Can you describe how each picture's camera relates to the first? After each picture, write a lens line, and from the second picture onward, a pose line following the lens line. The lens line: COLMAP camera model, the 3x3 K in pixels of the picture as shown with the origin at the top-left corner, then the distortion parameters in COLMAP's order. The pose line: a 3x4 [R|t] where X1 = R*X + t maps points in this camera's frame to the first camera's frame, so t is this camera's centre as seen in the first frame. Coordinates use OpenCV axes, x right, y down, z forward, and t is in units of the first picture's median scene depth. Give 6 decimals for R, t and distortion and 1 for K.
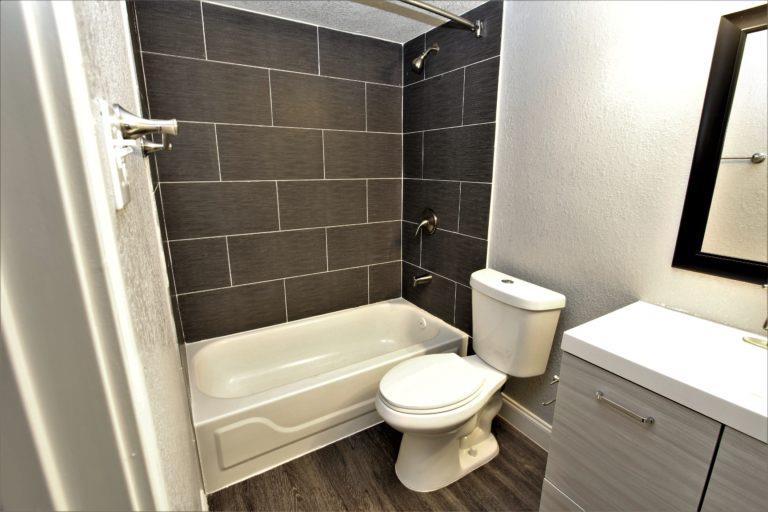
lens RADIAL K [[351.7, 0, 388.9], [0, 351.7, 255.1], [0, 0, 1]] dist [-0.018942, 0.001835]
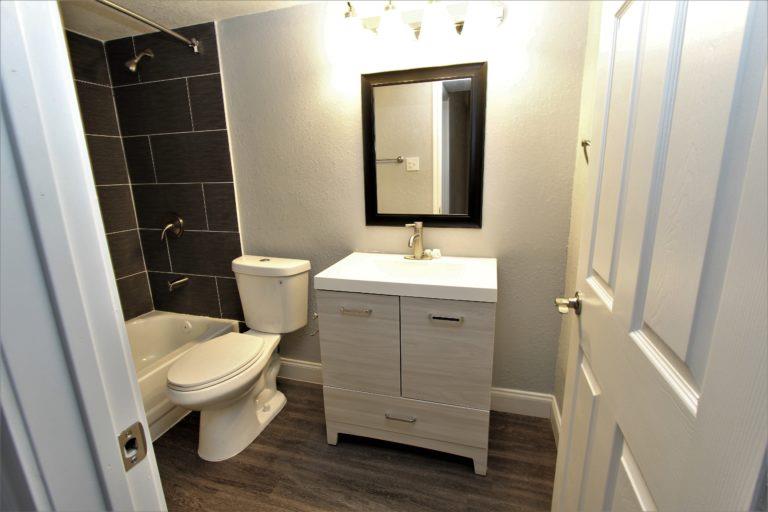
lens RADIAL K [[351.7, 0, 385.5], [0, 351.7, 254.4], [0, 0, 1]] dist [-0.018942, 0.001835]
pose [[0.743968, -0.171328, 0.645878, -0.118100], [0.186653, 0.981380, 0.045325, 0.068583], [-0.641618, 0.086835, 0.762094, -0.177119]]
